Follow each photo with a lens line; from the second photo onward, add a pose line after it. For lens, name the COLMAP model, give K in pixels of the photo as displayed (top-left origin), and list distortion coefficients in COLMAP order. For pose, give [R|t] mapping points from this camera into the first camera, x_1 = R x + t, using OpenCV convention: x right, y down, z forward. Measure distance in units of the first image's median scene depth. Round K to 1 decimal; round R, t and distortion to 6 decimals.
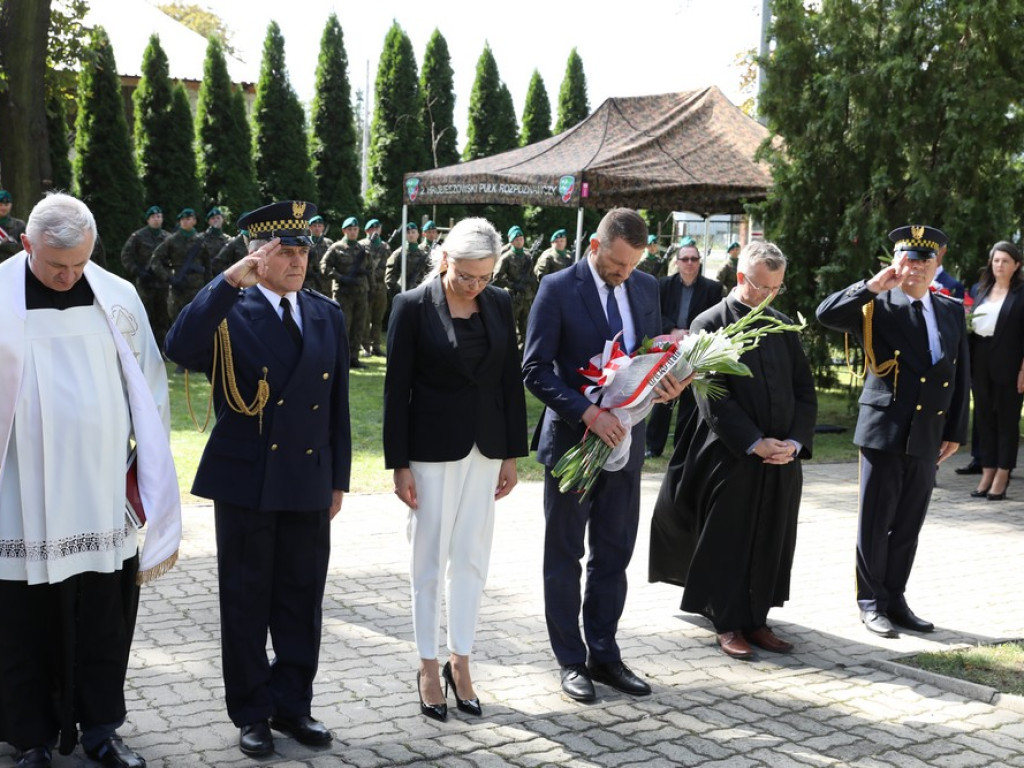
lens RADIAL K [[1363.1, 0, 511.1], [0, 1363.1, 367.6], [0, 0, 1]] dist [0.057899, 0.031814]
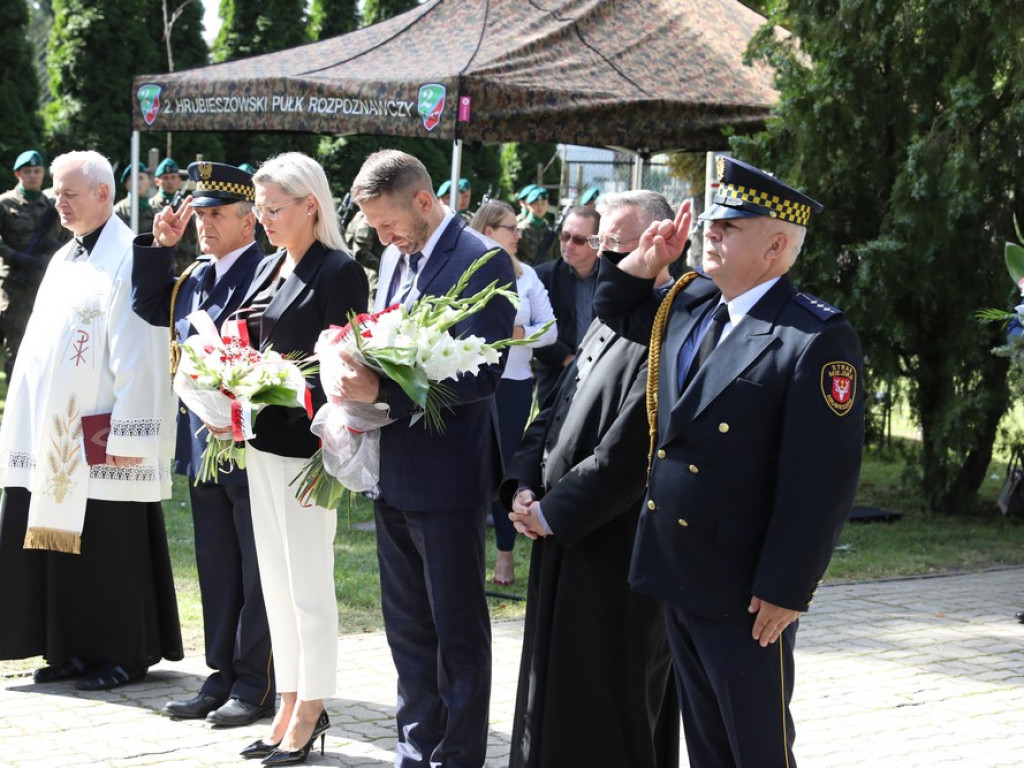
lens RADIAL K [[2128.6, 0, 512.0], [0, 2128.6, 384.0], [0, 0, 1]] dist [0.191153, 0.332578]
pose [[0.993100, -0.006753, 0.117076, -0.028250], [0.007014, 0.999974, -0.001813, -0.010545], [-0.117060, 0.002621, 0.993121, 0.088114]]
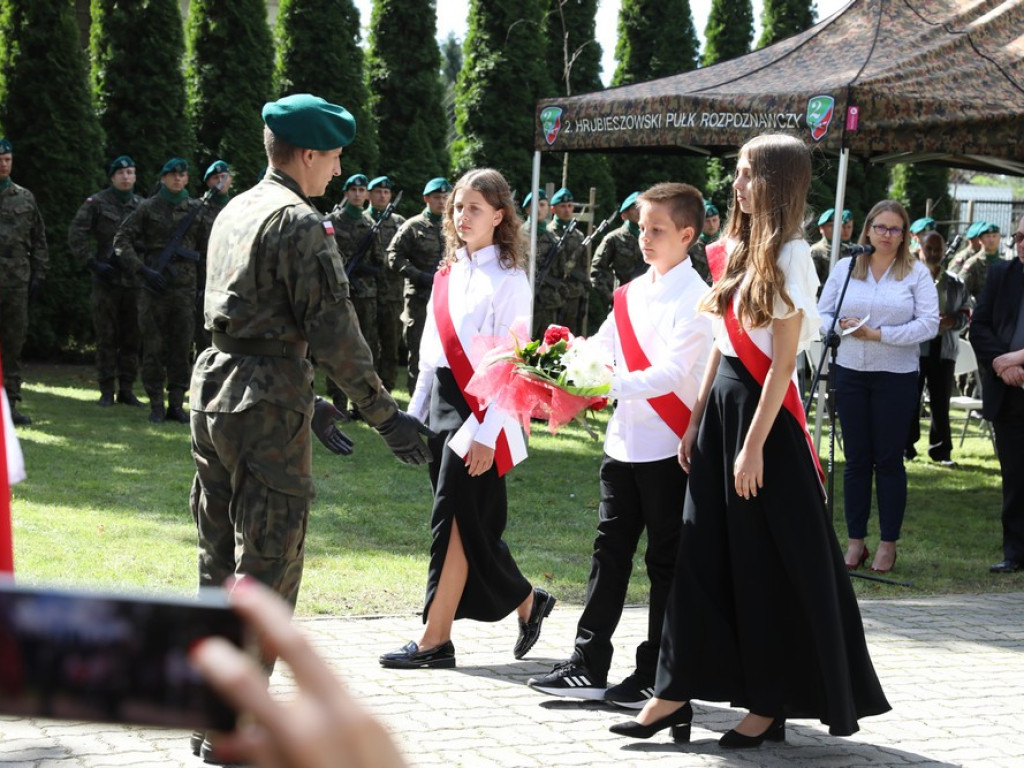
lens RADIAL K [[2128.6, 0, 512.0], [0, 2128.6, 384.0], [0, 0, 1]] dist [0.191153, 0.332578]
pose [[0.997990, 0.016672, -0.061138, -0.030293], [-0.018511, 0.999389, -0.029639, 0.013916], [0.060607, 0.030712, 0.997689, 0.053733]]
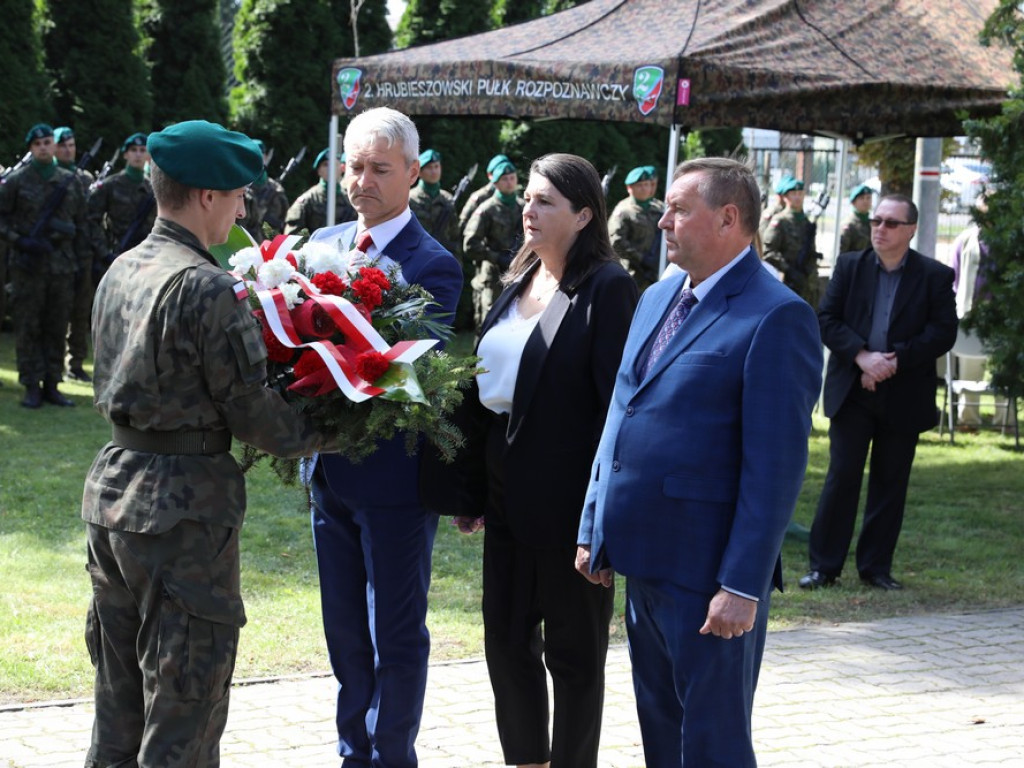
lens RADIAL K [[2128.6, 0, 512.0], [0, 2128.6, 384.0], [0, 0, 1]] dist [0.191153, 0.332578]
pose [[0.998904, 0.006228, 0.046398, -0.047059], [-0.006431, 0.999970, 0.004220, -0.013838], [-0.046370, -0.004514, 0.998914, 0.124308]]
